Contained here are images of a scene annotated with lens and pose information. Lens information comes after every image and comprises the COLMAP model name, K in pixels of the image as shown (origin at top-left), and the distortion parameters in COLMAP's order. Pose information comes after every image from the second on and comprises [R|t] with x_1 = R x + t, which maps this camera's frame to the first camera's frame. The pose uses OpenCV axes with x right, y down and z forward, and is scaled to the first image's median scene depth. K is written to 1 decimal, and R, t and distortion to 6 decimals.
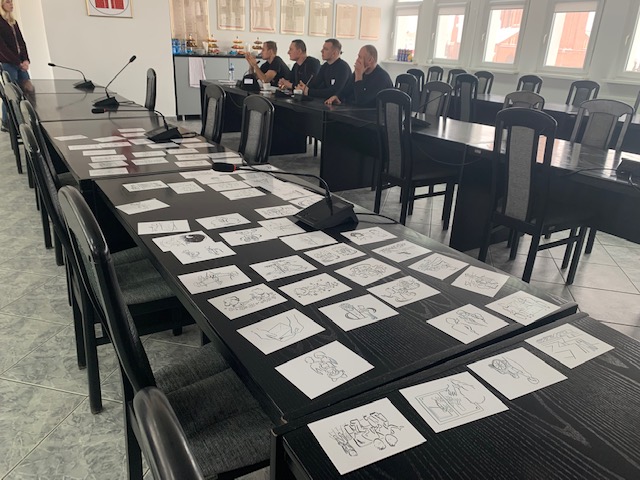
lens RADIAL K [[494.5, 0, 320.4], [0, 494.5, 236.7], [0, 0, 1]] dist [0.016788, 0.004439]
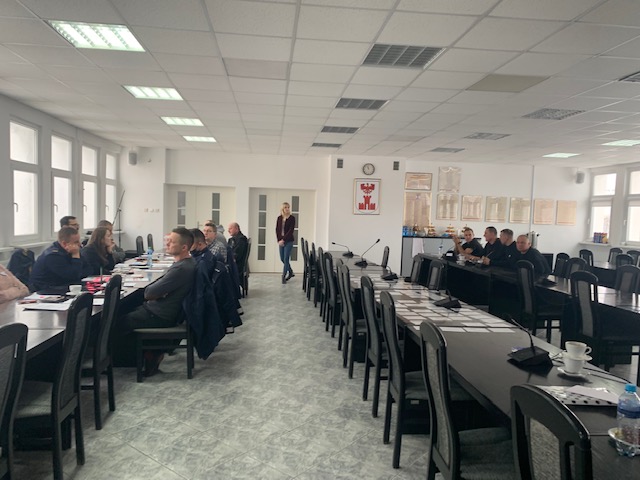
lens RADIAL K [[494.5, 0, 319.5], [0, 494.5, 240.7], [0, 0, 1]] dist [0.016788, 0.004439]
pose [[0.901718, 0.013540, -0.432114, 0.119265], [-0.154940, 0.943237, -0.293765, 0.116756], [0.403608, 0.331845, 0.852631, -0.354803]]
